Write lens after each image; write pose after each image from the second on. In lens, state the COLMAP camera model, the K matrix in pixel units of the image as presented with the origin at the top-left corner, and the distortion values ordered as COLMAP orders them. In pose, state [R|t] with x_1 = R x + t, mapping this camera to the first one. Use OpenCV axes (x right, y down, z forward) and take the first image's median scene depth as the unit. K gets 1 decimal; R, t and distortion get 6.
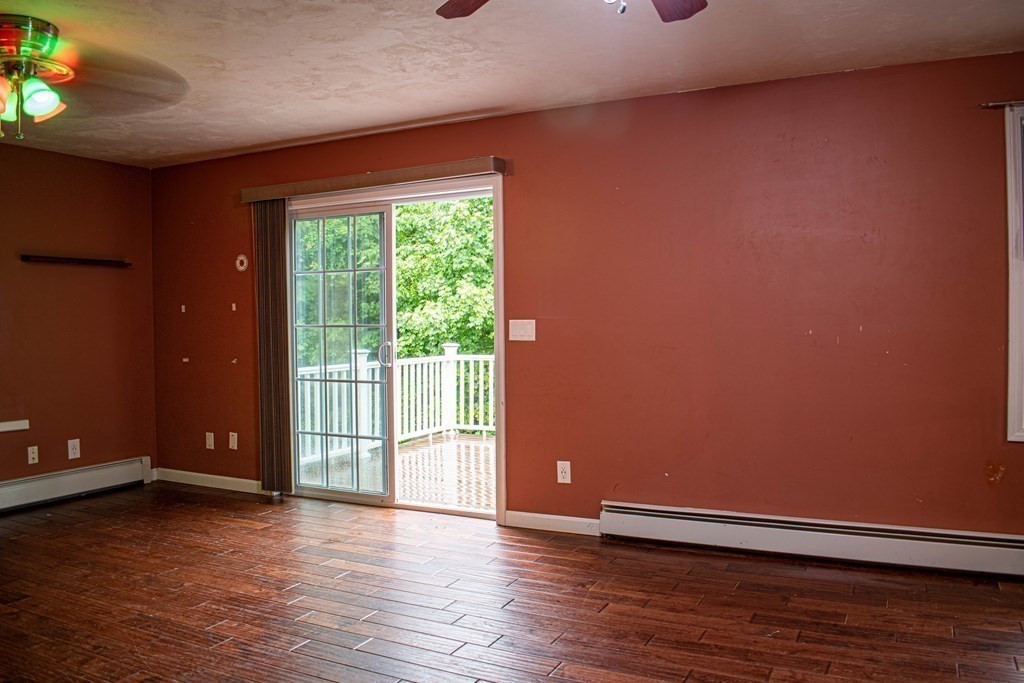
lens RADIAL K [[800.1, 0, 512.0], [0, 800.1, 341.5], [0, 0, 1]] dist [-0.094248, 0.008218]
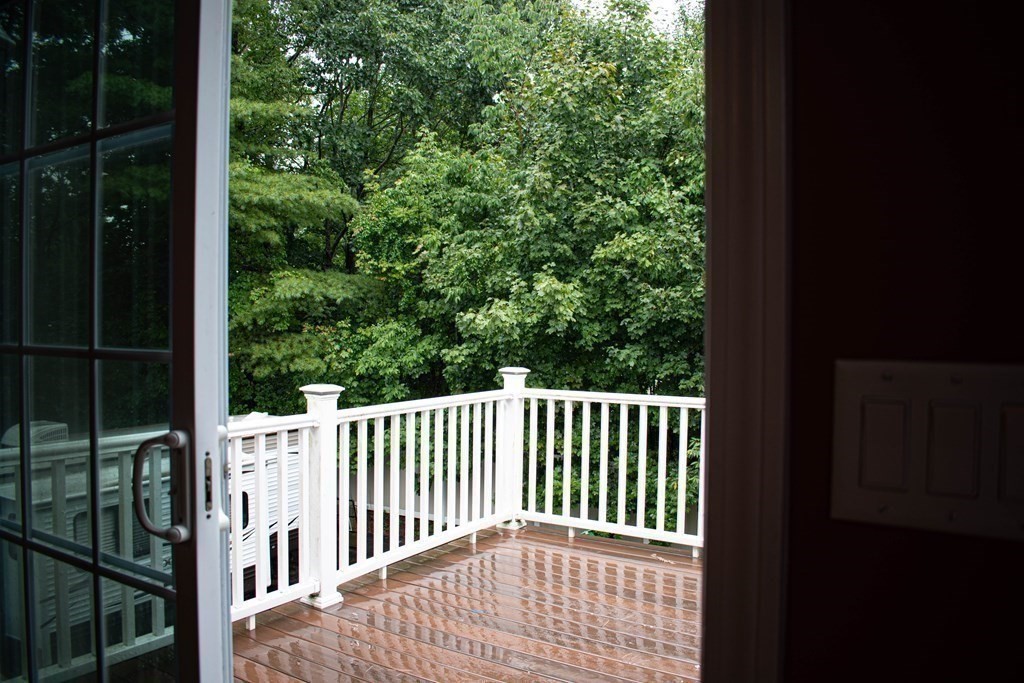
lens RADIAL K [[800.1, 0, 512.0], [0, 800.1, 341.5], [0, 0, 1]] dist [-0.094248, 0.008218]
pose [[0.994803, 0.017723, -0.100262, -0.011479], [-0.018057, 0.999834, -0.002424, -0.007637], [0.100202, 0.004222, 0.994958, 0.227233]]
